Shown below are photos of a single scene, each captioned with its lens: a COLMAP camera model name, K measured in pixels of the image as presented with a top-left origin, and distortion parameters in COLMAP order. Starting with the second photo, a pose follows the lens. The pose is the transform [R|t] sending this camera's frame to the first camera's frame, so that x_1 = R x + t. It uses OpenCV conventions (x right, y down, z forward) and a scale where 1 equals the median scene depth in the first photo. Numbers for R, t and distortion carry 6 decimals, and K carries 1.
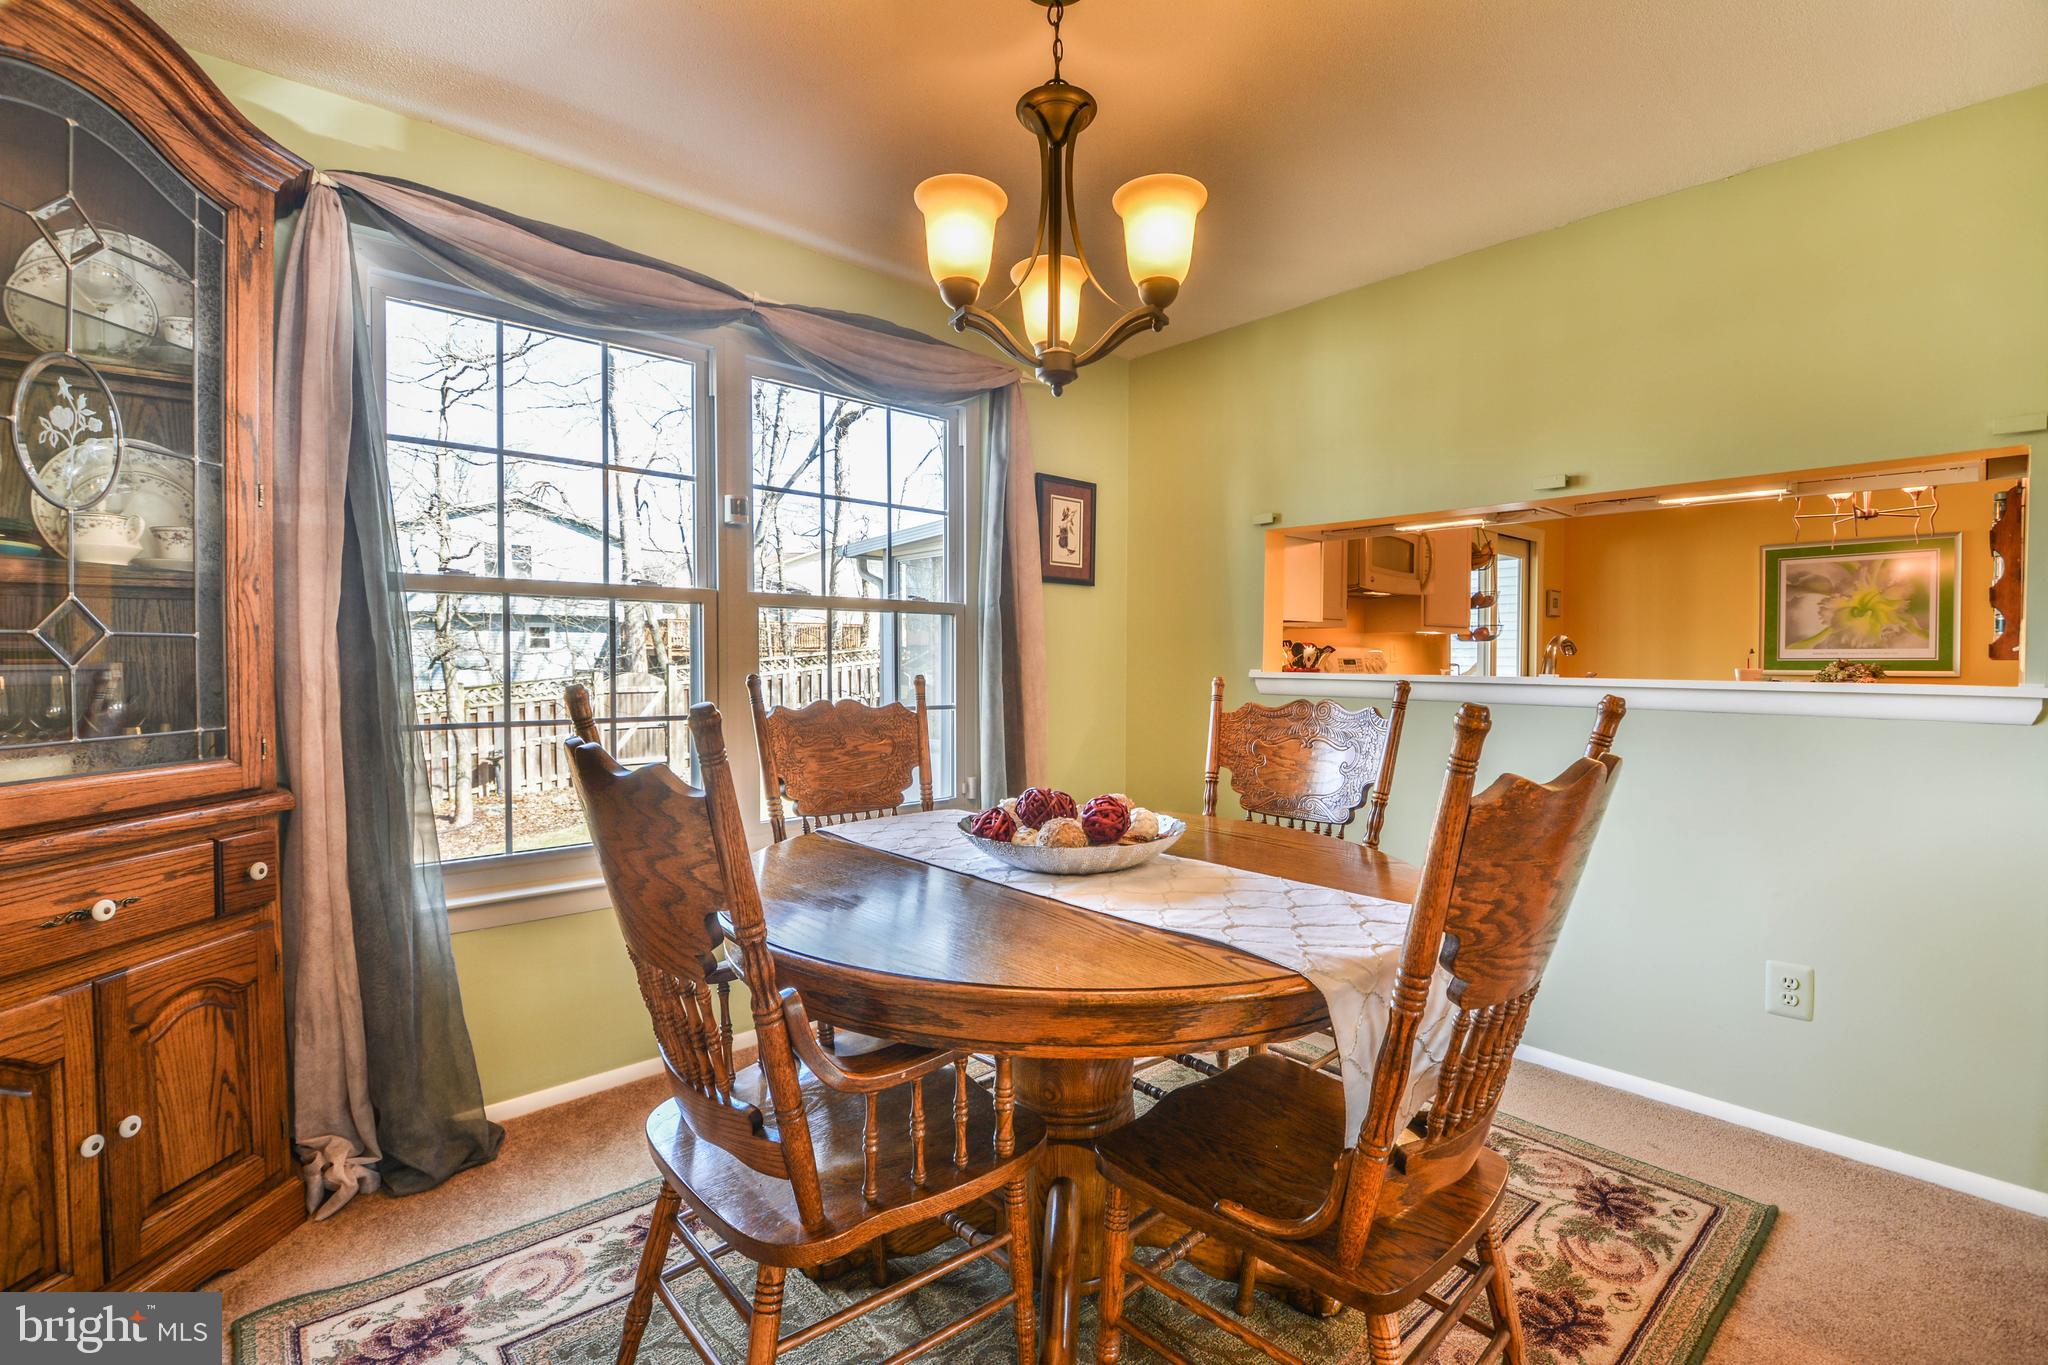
lens RADIAL K [[904.9, 0, 1041.1], [0, 904.9, 687.5], [0, 0, 1]] dist [-0.000683, -0.014531]
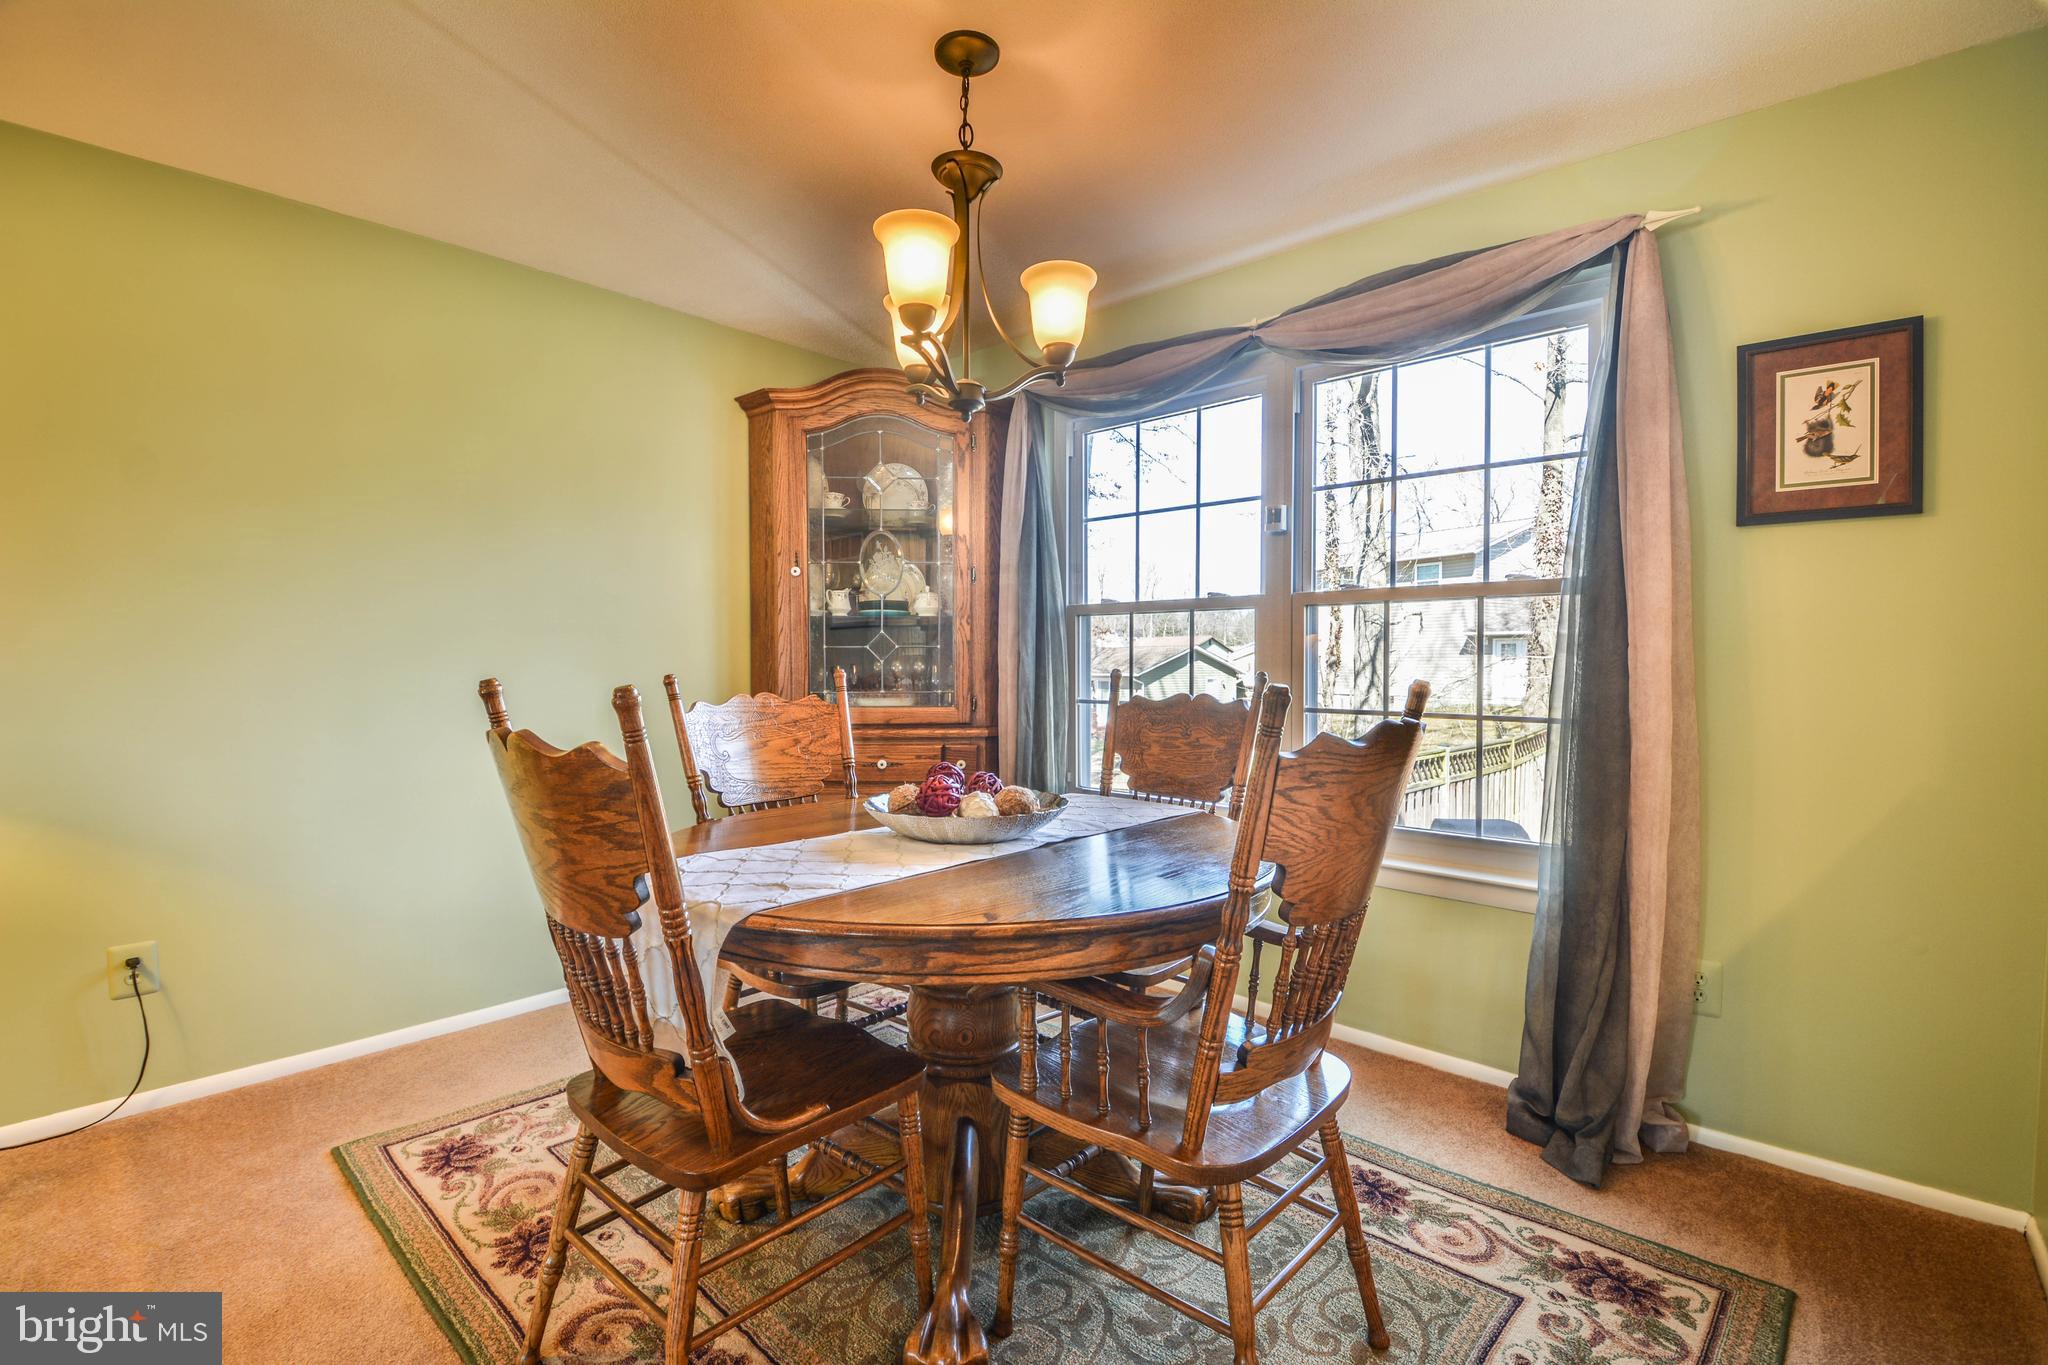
lens RADIAL K [[904.9, 0, 1025.7], [0, 904.9, 669.9], [0, 0, 1]] dist [-0.000683, -0.014531]
pose [[0.084709, 0.008208, -0.996372, 0.534485], [-0.030854, 0.999508, 0.005611, -0.009282], [0.995928, 0.030267, 0.084921, 0.460247]]
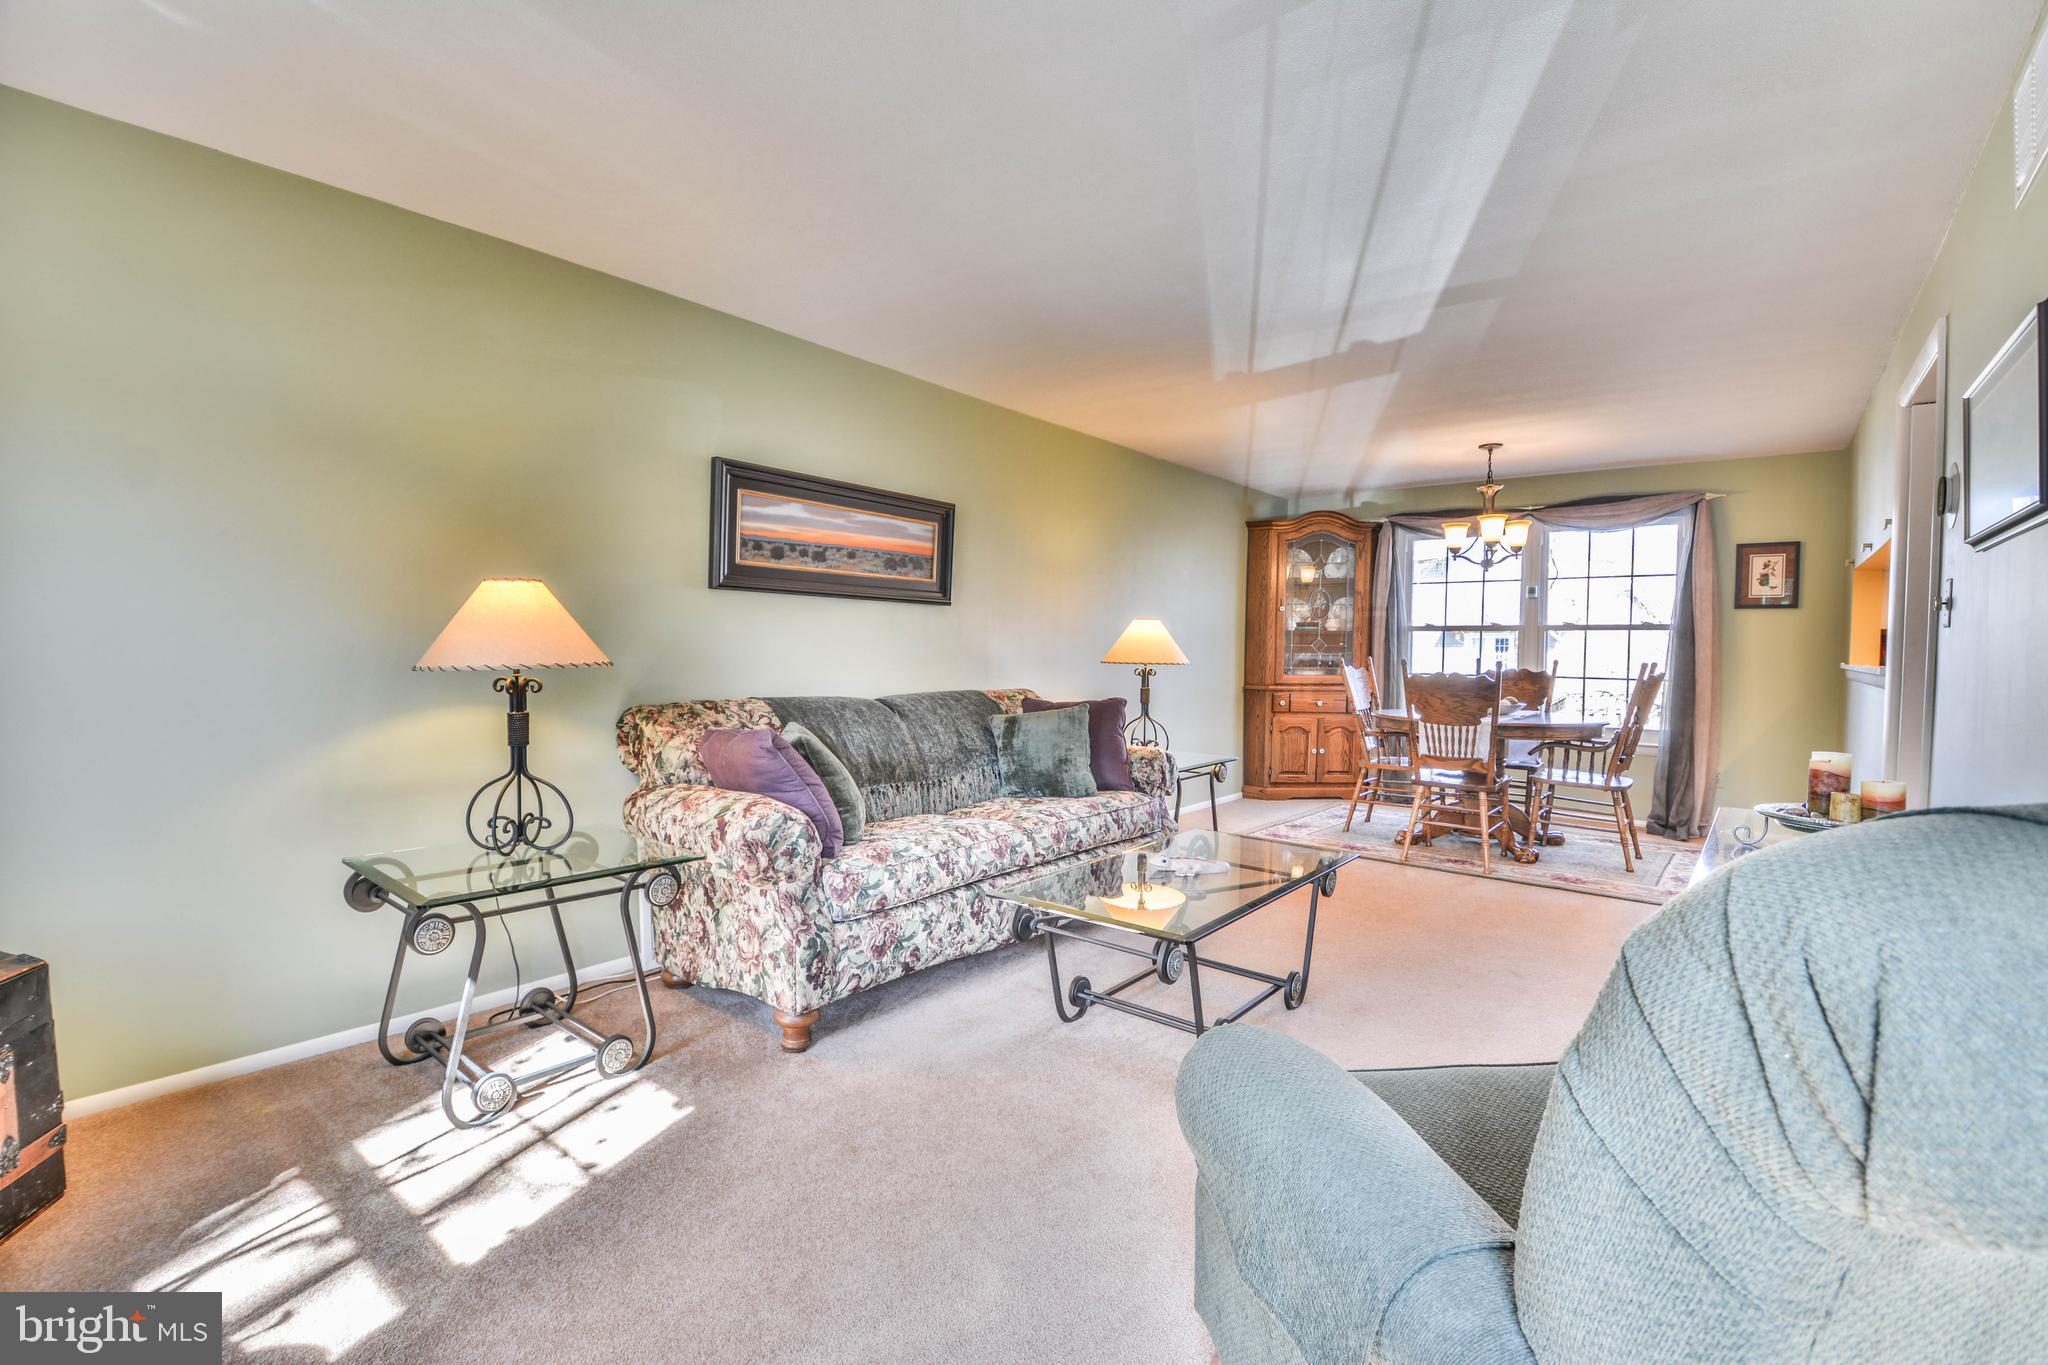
lens RADIAL K [[904.9, 0, 1022.9], [0, 904.9, 671.0], [0, 0, 1]] dist [-0.000683, -0.014531]
pose [[0.153124, 0.023260, -0.987933, 1.392918], [-0.039003, 0.999086, 0.017477, 0.020580], [0.987437, 0.035857, 0.153891, -0.538991]]
